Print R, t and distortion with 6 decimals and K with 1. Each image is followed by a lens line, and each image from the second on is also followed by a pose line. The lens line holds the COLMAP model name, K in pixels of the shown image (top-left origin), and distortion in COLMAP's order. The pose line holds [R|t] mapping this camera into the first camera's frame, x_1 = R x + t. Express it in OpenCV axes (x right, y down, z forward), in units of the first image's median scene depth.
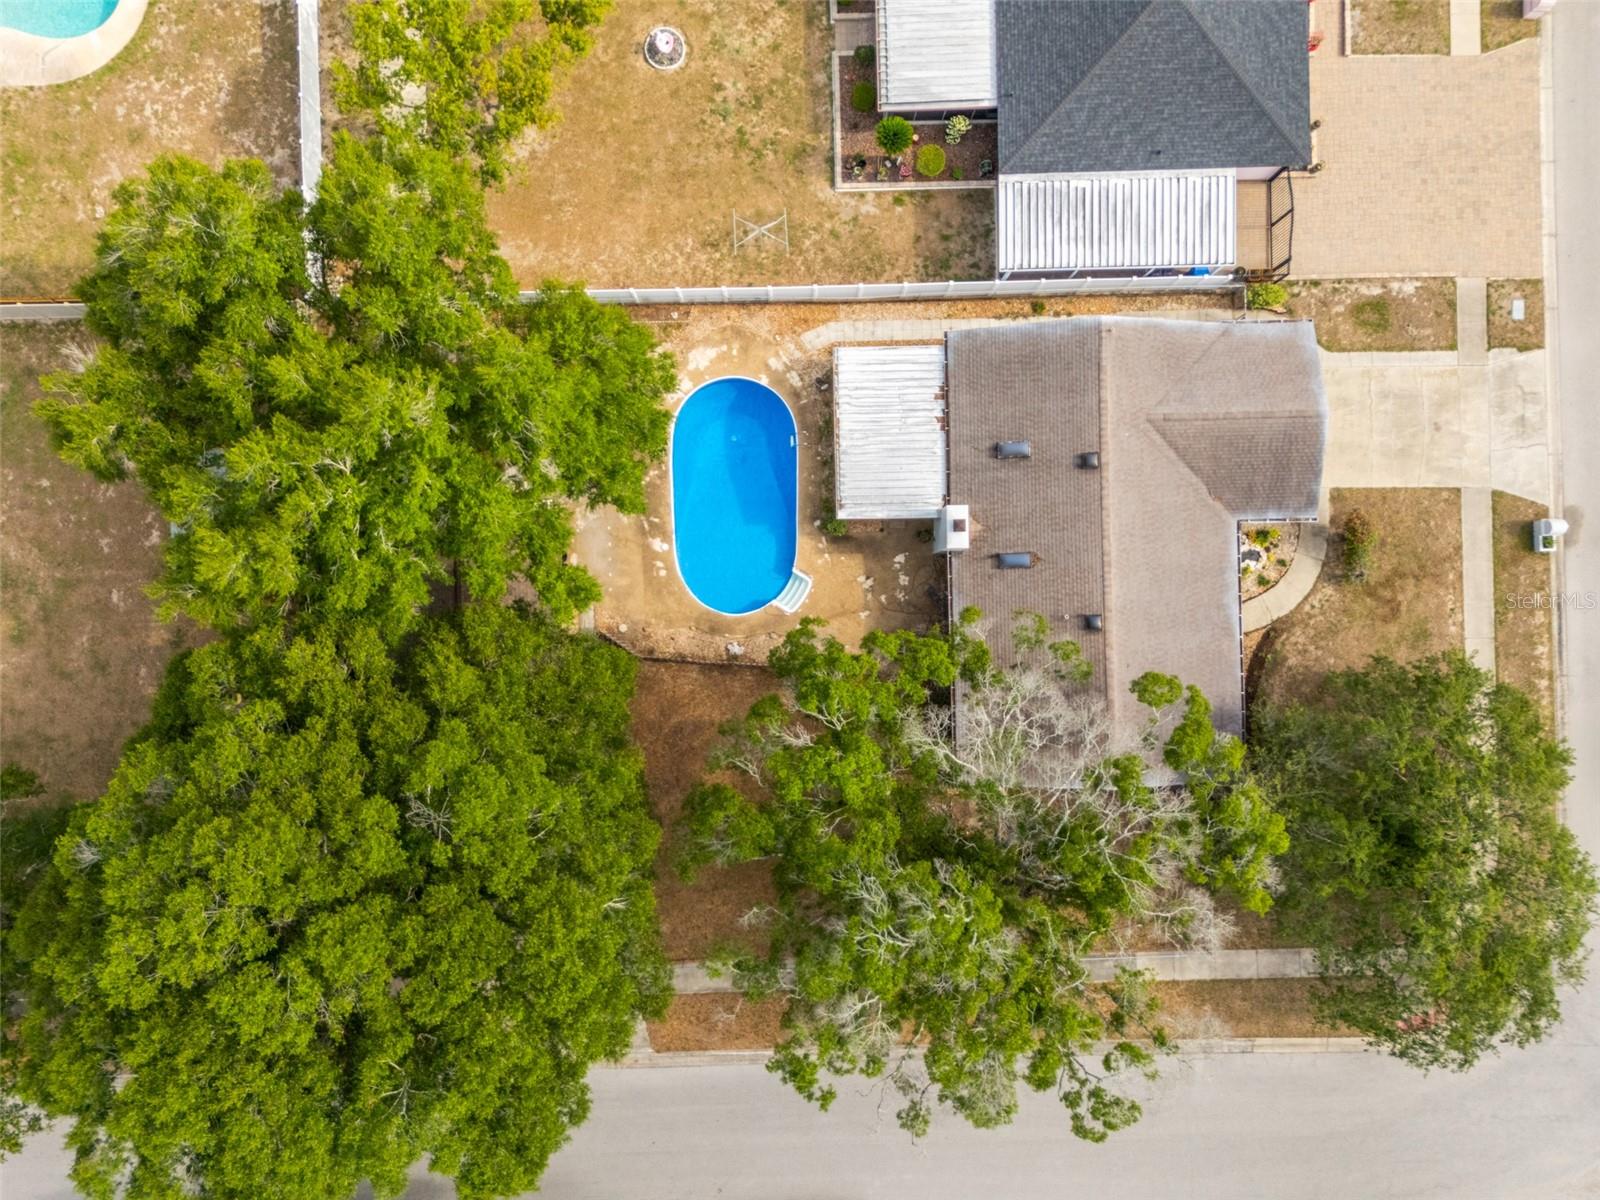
lens RADIAL K [[1238.9, 0, 797.4], [0, 1238.9, 597.7], [0, 0, 1]] dist [0.004298, 0.001906]
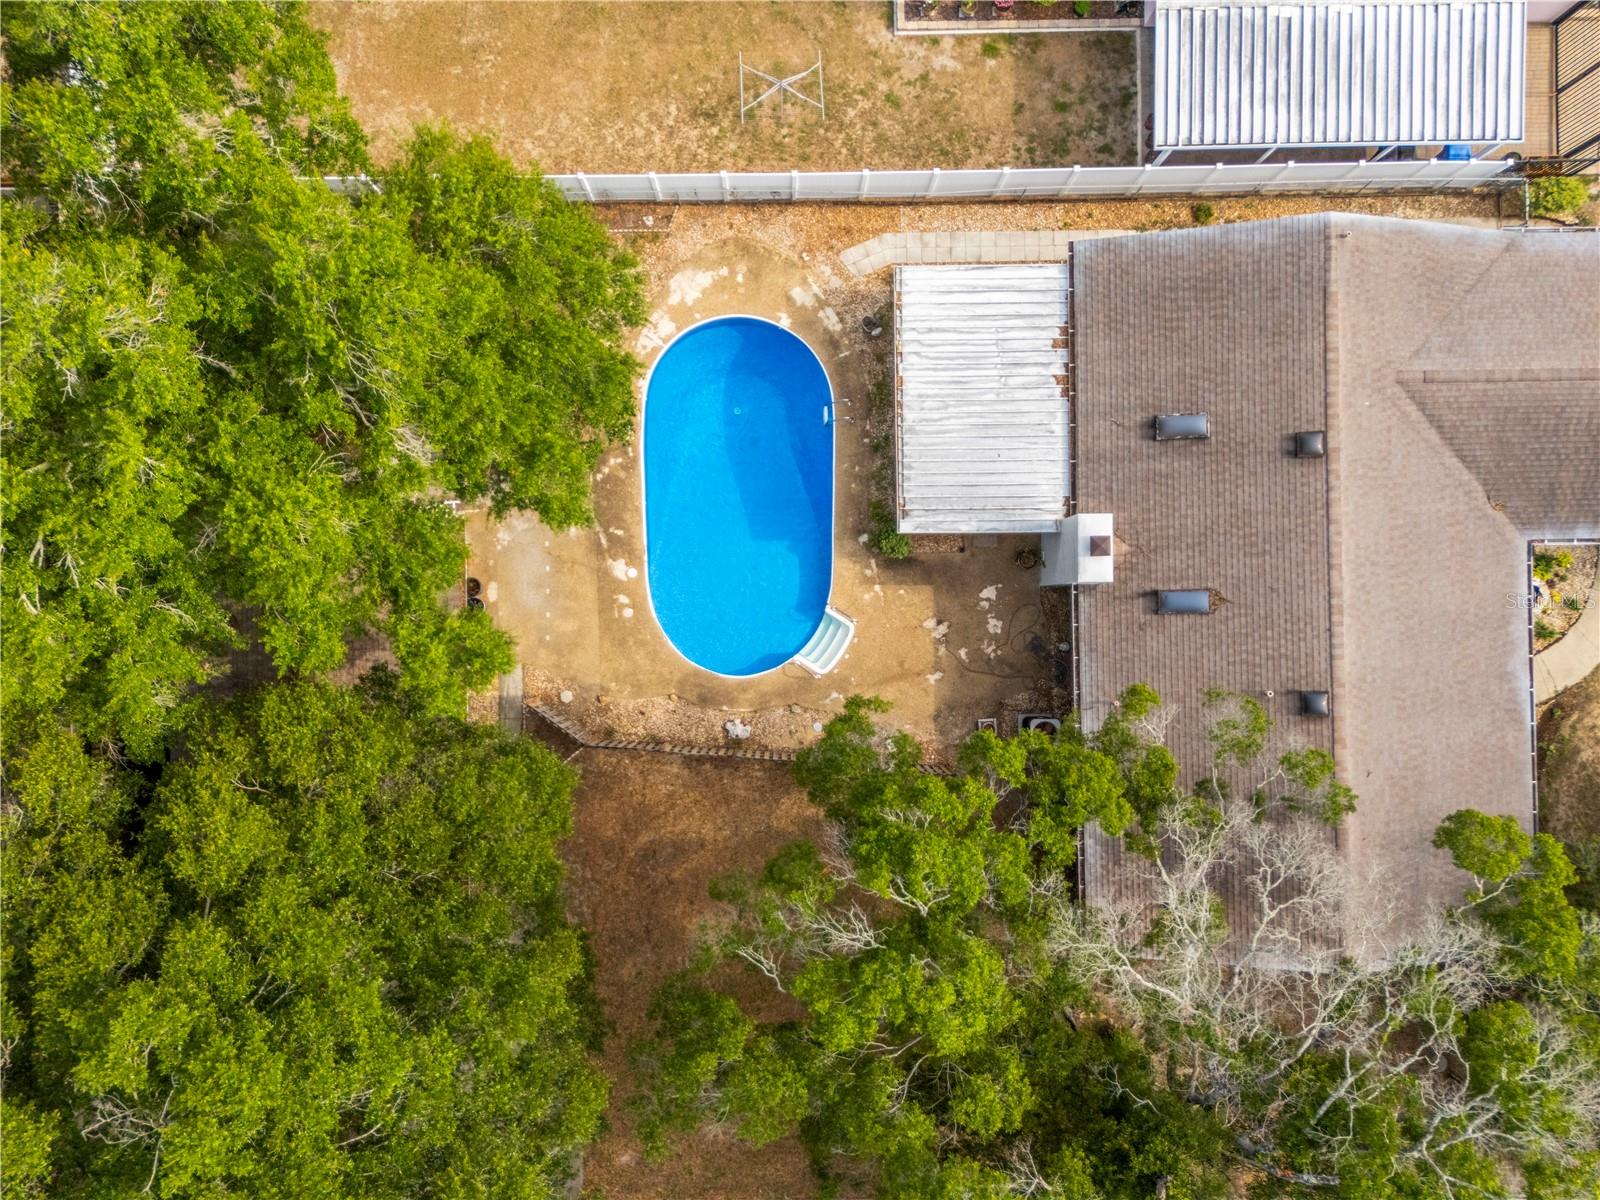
lens RADIAL K [[1238.9, 0, 800.5], [0, 1238.9, 599.3], [0, 0, 1]] dist [0.004298, 0.001906]
pose [[0.999962, 0.007092, 0.005152, -0.021775], [-0.007092, 0.999975, -0.000049, -0.029263], [-0.005152, 0.000013, 0.999987, 0.361360]]
